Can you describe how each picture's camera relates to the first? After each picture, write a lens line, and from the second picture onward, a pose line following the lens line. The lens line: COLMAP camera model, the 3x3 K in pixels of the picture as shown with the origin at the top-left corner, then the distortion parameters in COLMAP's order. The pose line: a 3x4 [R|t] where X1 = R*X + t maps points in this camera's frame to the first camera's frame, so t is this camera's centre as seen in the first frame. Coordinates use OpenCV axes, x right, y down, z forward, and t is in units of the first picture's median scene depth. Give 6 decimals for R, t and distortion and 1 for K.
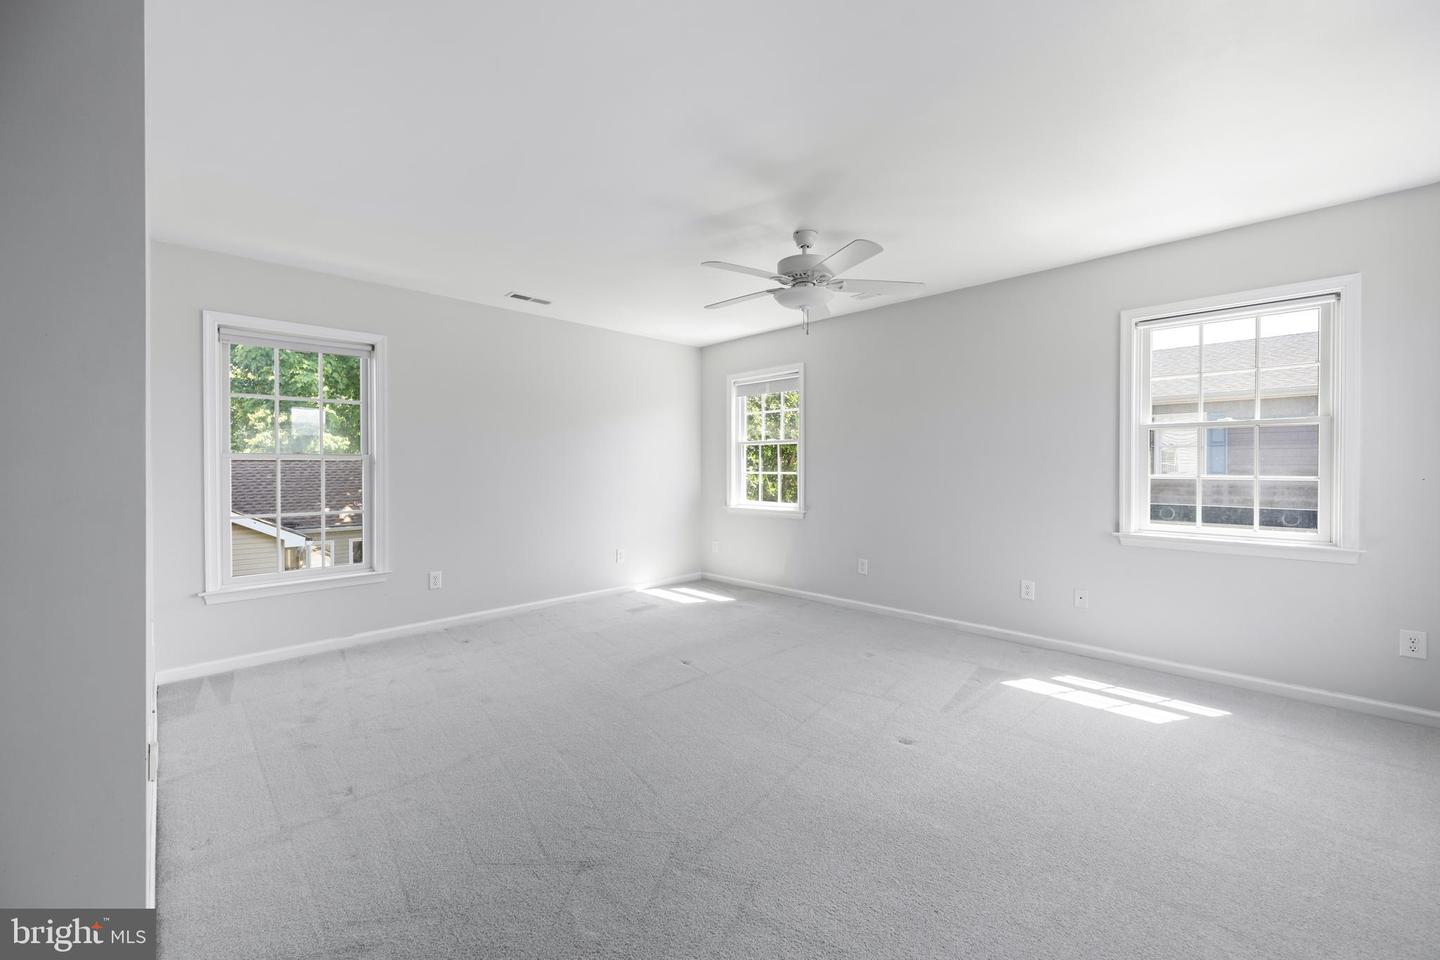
lens RADIAL K [[563.8, 0, 720.0], [0, 563.8, 480.0], [0, 0, 1]] dist [0.001207, -0.000096]
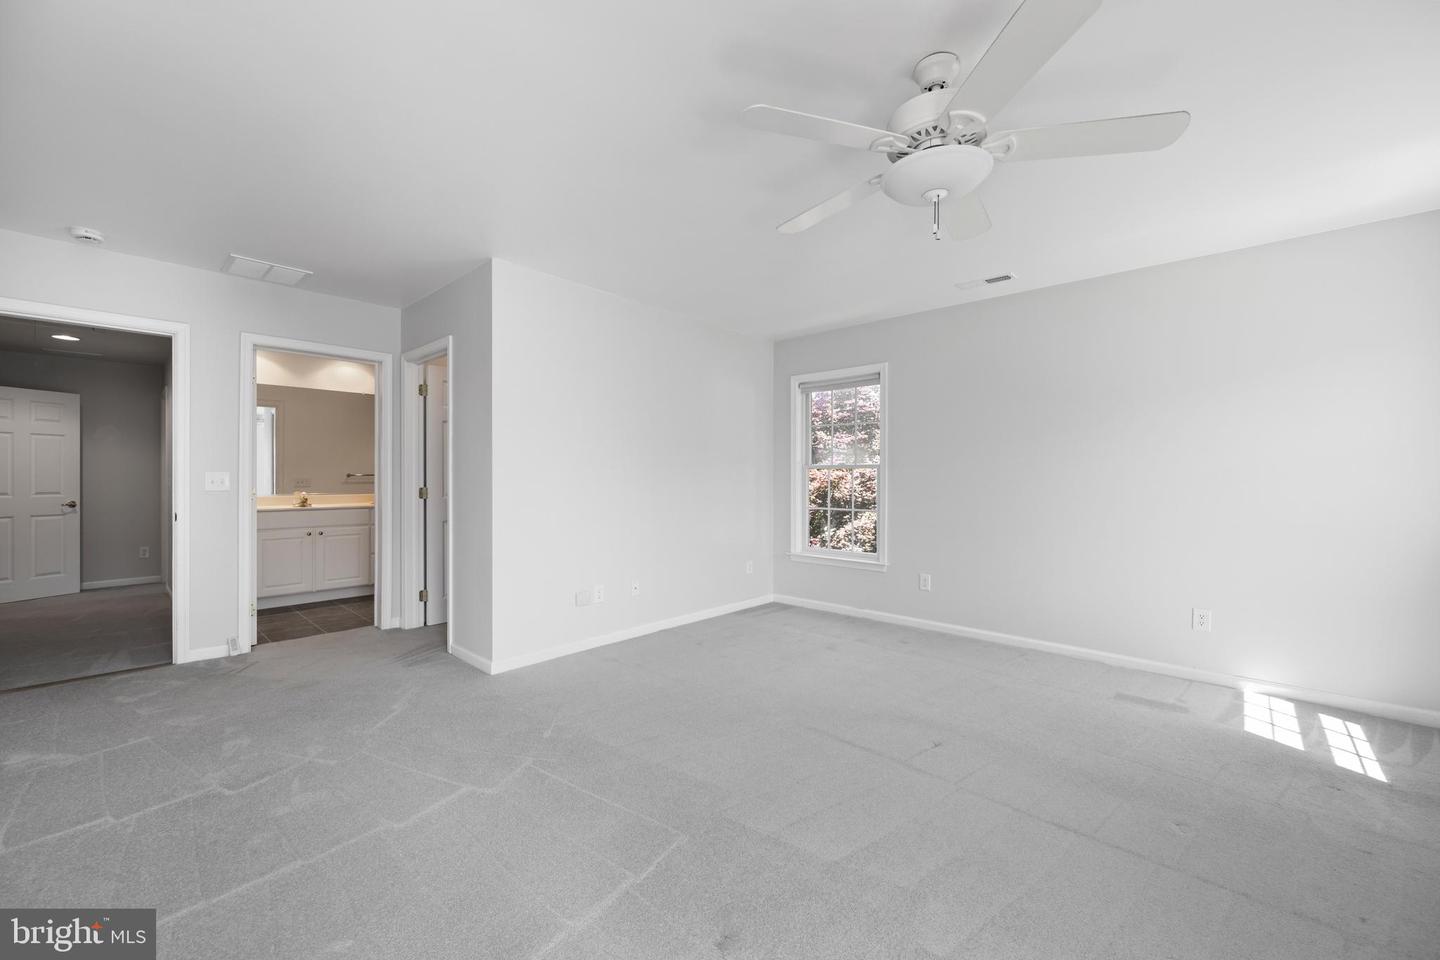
lens RADIAL K [[563.8, 0, 720.0], [0, 563.8, 480.0], [0, 0, 1]] dist [0.001207, -0.000096]
pose [[0.046841, 0.006797, -0.998879, 0.567499], [-0.031227, 0.999498, 0.005337, -0.006905], [0.998414, 0.030942, 0.047030, 0.608027]]
